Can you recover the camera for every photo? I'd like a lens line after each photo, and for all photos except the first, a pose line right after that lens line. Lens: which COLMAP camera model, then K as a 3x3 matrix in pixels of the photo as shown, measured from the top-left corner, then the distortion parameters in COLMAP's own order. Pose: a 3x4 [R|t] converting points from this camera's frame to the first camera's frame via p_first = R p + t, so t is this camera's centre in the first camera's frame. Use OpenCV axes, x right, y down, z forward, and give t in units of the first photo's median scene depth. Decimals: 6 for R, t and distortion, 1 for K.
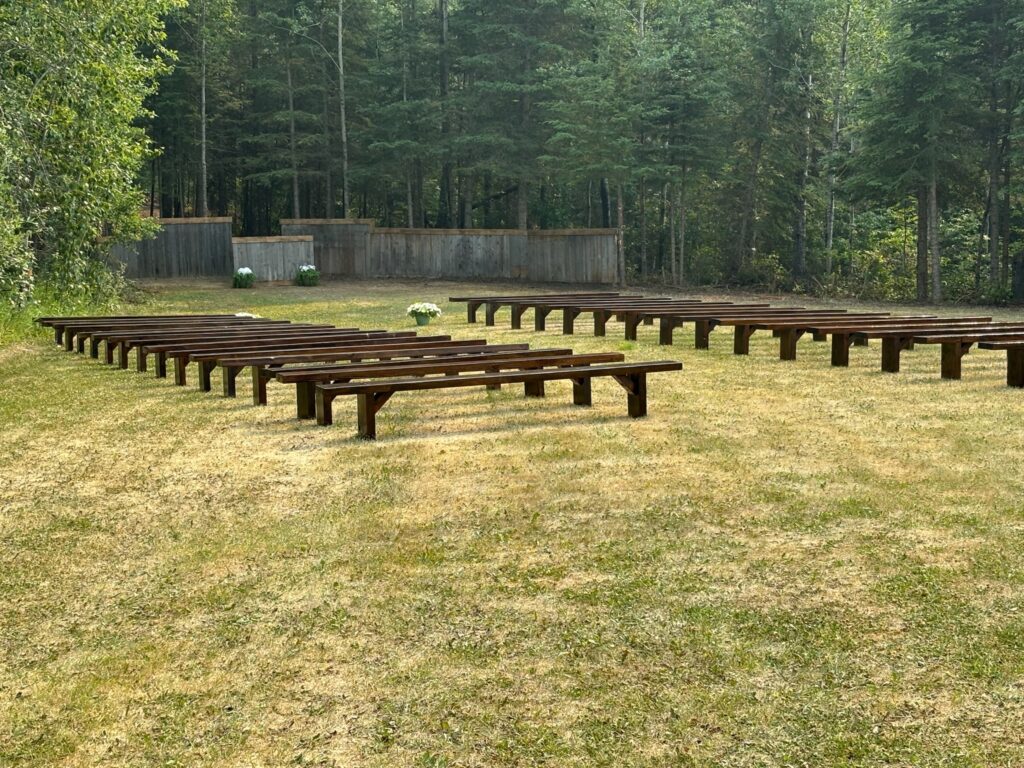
lens RADIAL K [[1868.4, 0, 512.0], [0, 1868.4, 384.0], [0, 0, 1]] dist [0.516065, -2.469985]
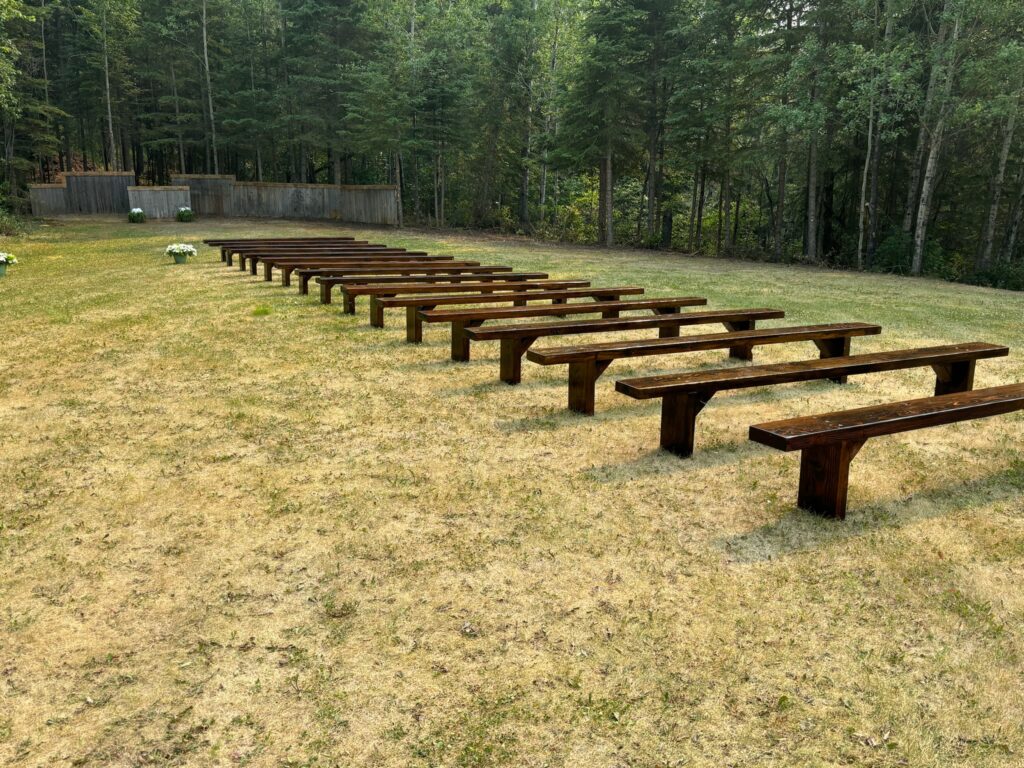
lens RADIAL K [[892.6, 0, 512.0], [0, 892.6, 384.0], [0, 0, 1]] dist [0.055027, -0.000694]
pose [[0.995408, -0.002887, 0.095683, 0.076033], [-0.009799, 0.991221, 0.131853, -0.023841], [-0.095224, -0.132185, 0.986641, 0.299827]]
